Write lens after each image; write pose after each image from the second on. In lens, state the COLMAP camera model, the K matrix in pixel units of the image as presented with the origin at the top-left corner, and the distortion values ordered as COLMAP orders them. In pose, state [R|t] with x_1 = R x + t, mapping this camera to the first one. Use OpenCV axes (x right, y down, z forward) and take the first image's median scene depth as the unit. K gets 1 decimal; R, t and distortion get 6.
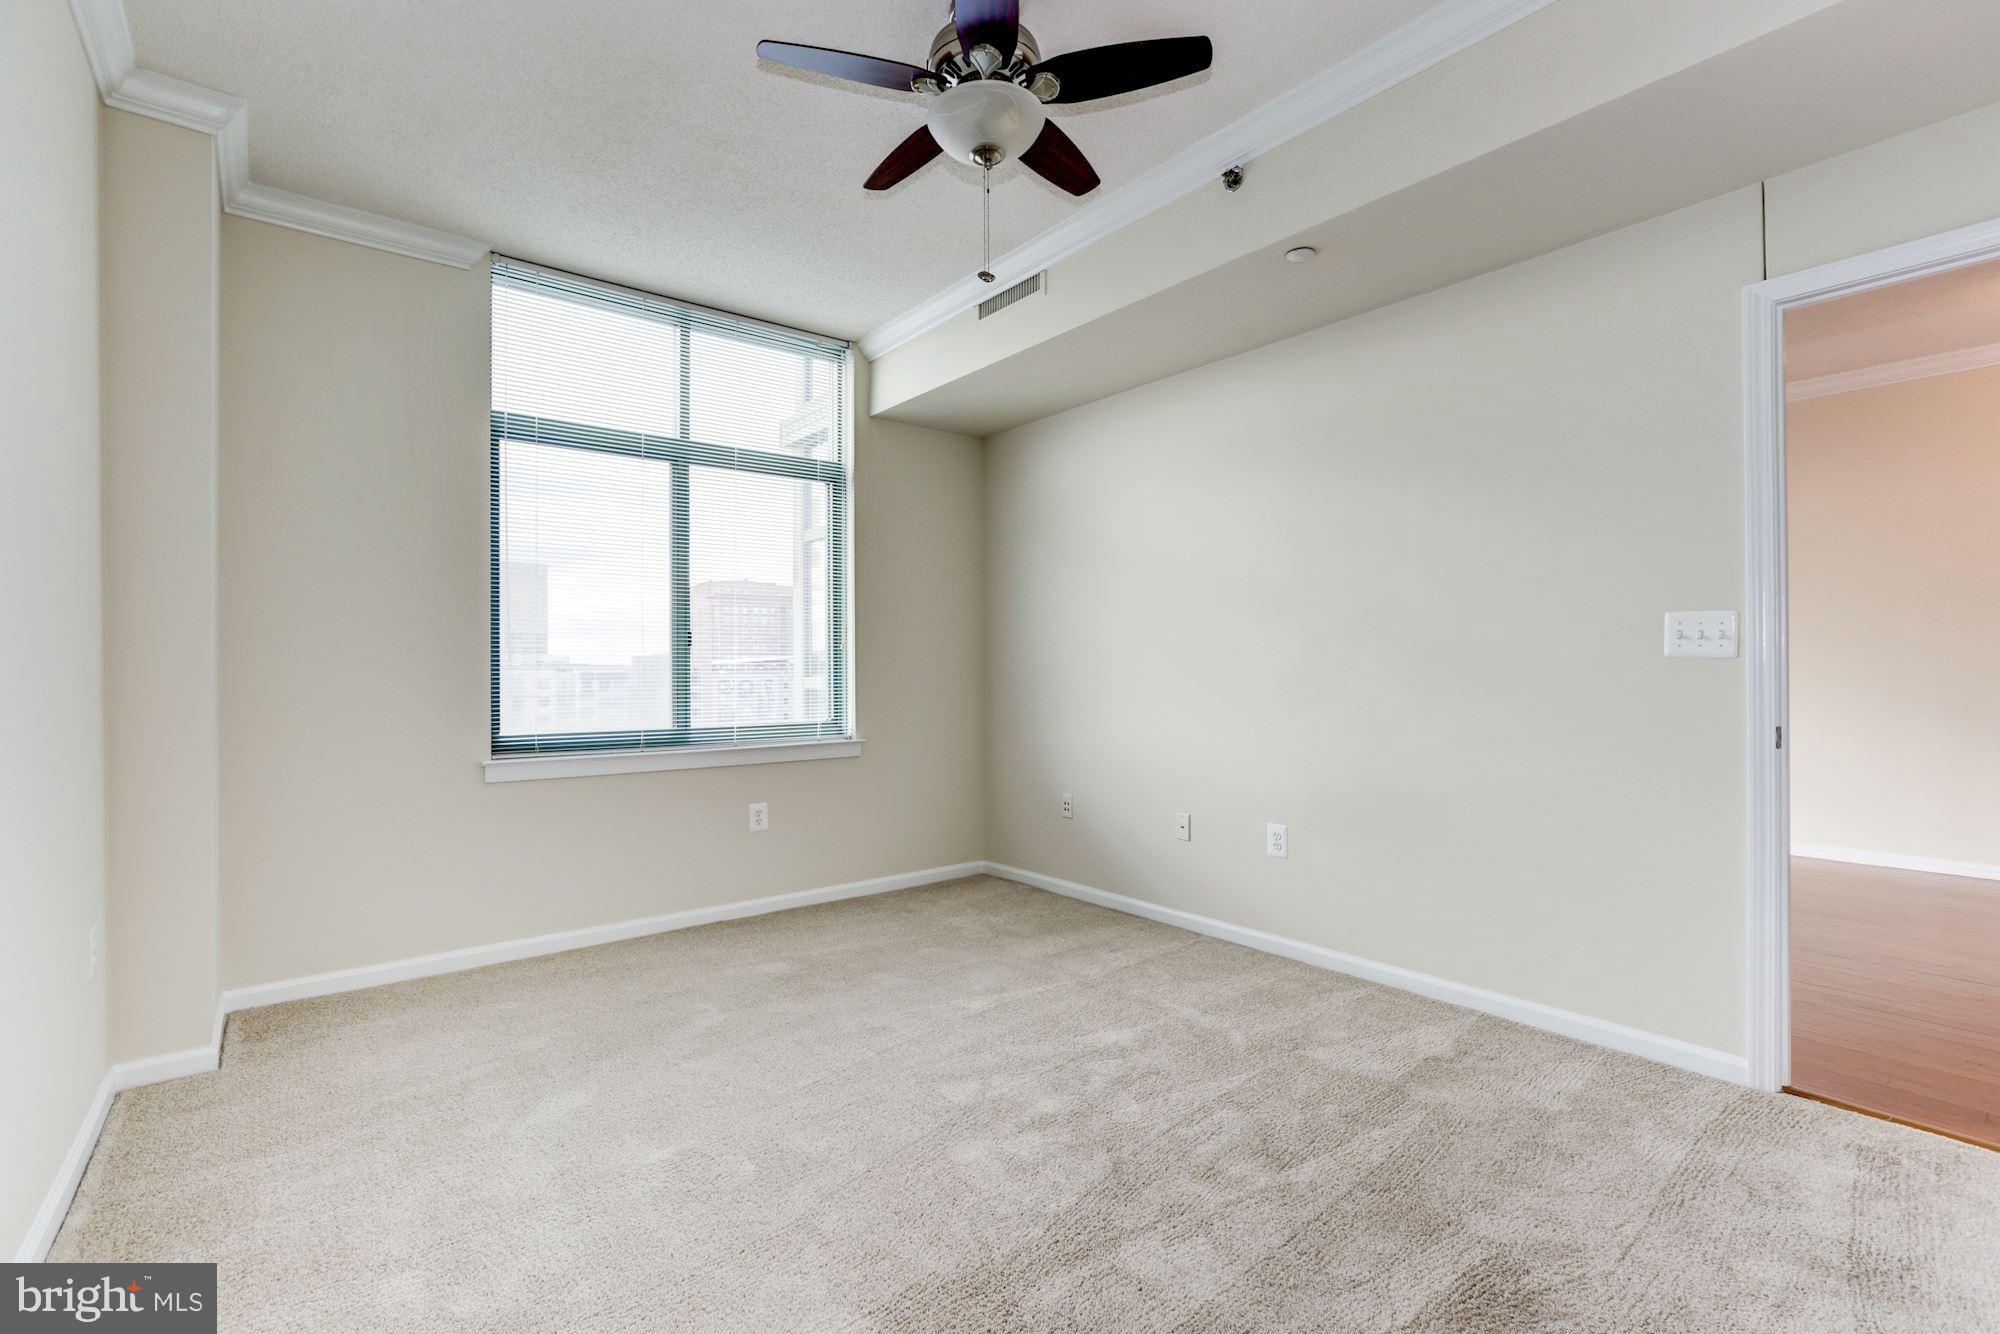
lens RADIAL K [[897.0, 0, 1000.2], [0, 897.0, 660.5], [0, 0, 1]] dist [-0.031260, 0.014952]
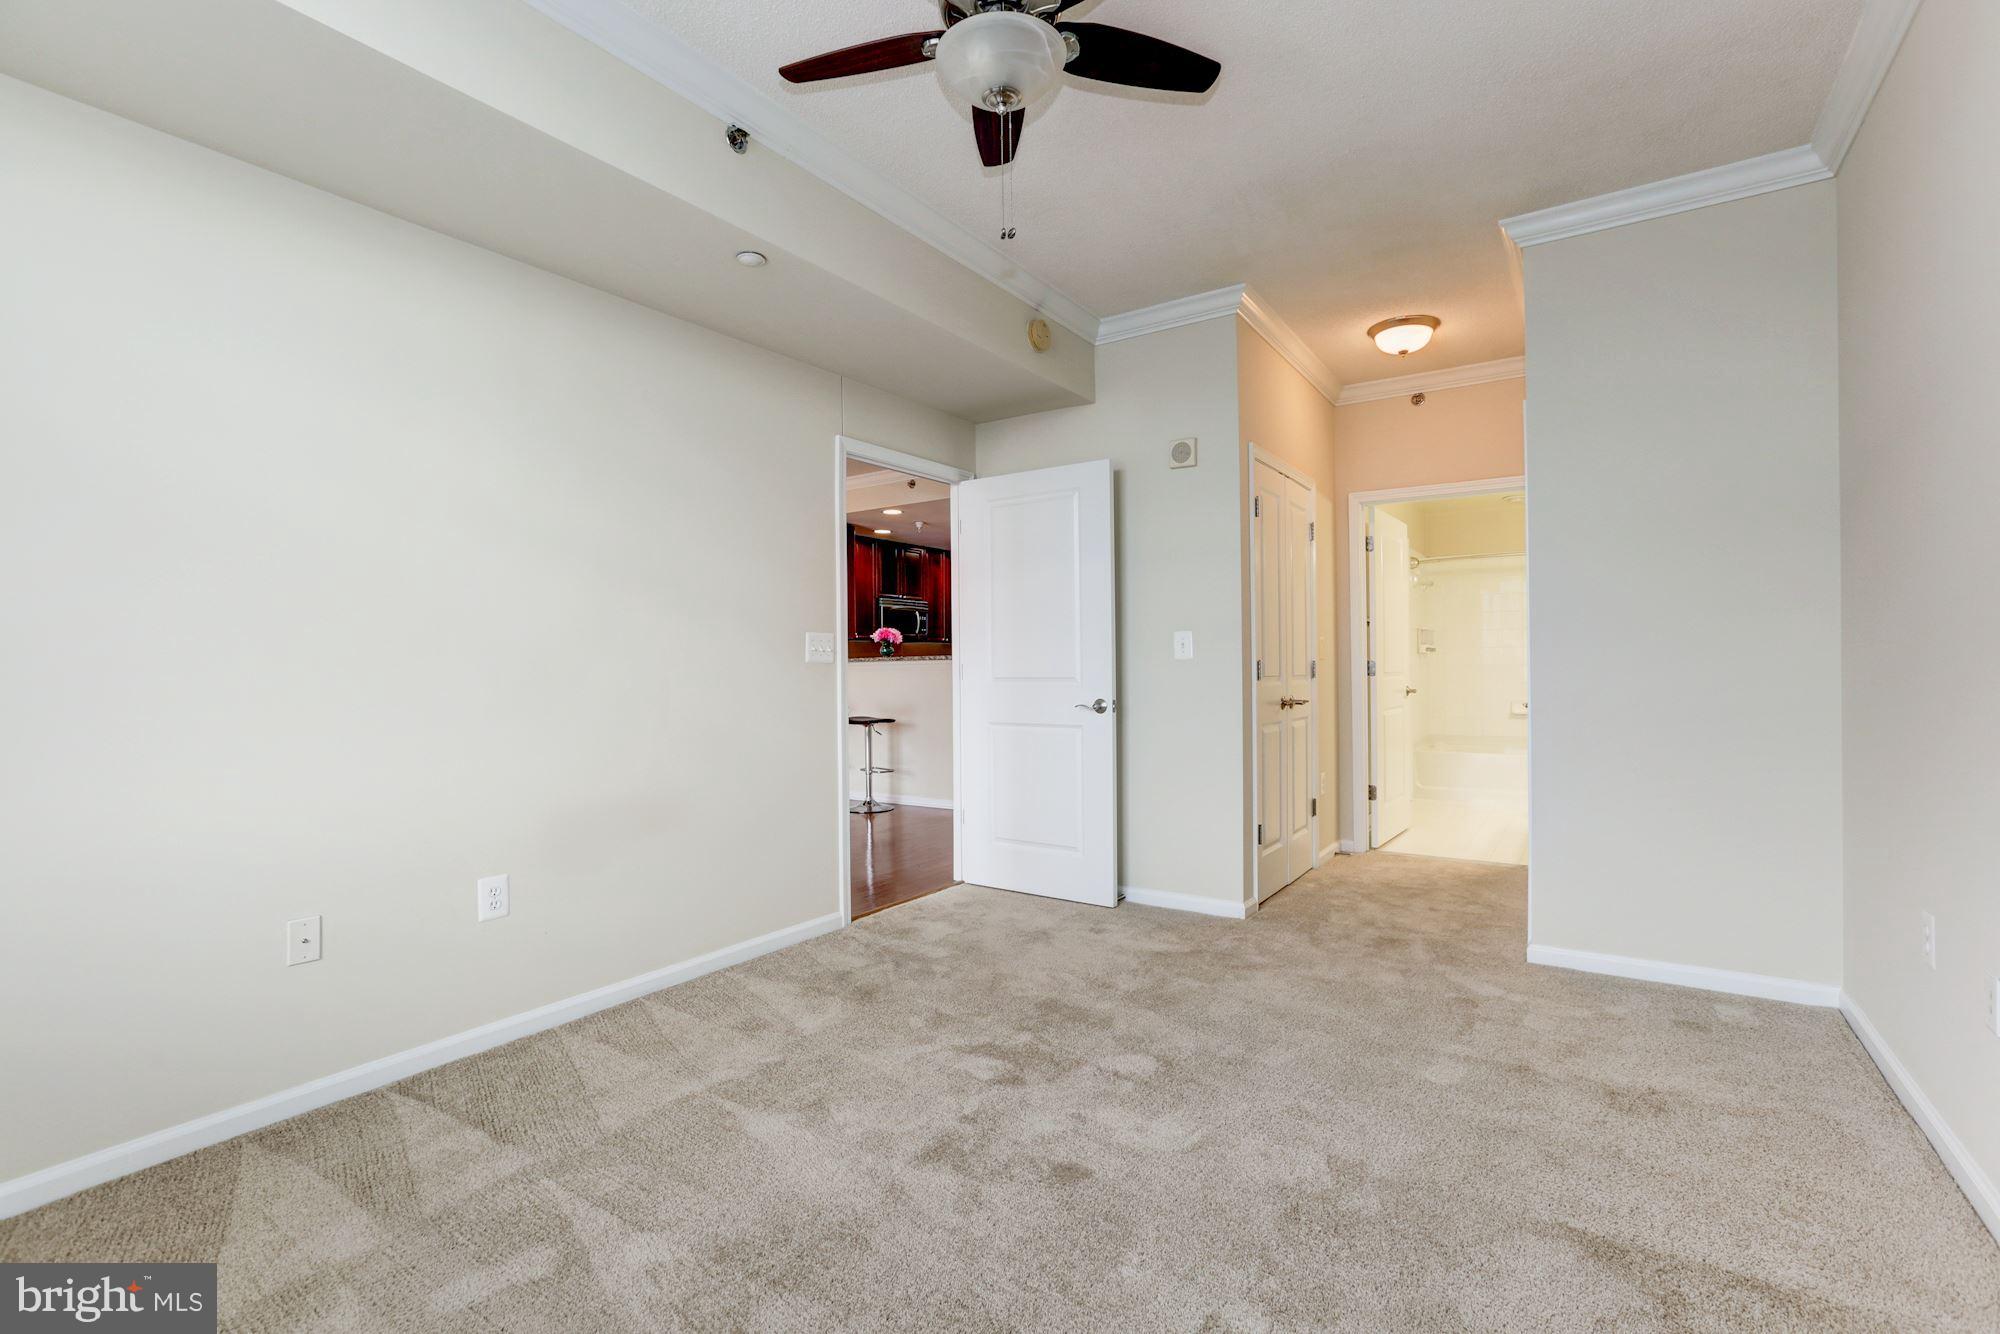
lens RADIAL K [[897.0, 0, 1005.4], [0, 897.0, 668.6], [0, 0, 1]] dist [-0.031260, 0.014952]
pose [[-0.298457, 0.015359, 0.954300, -1.933188], [0.016883, 0.999799, -0.010811, 0.071067], [-0.954274, 0.012885, -0.298656, 2.823569]]
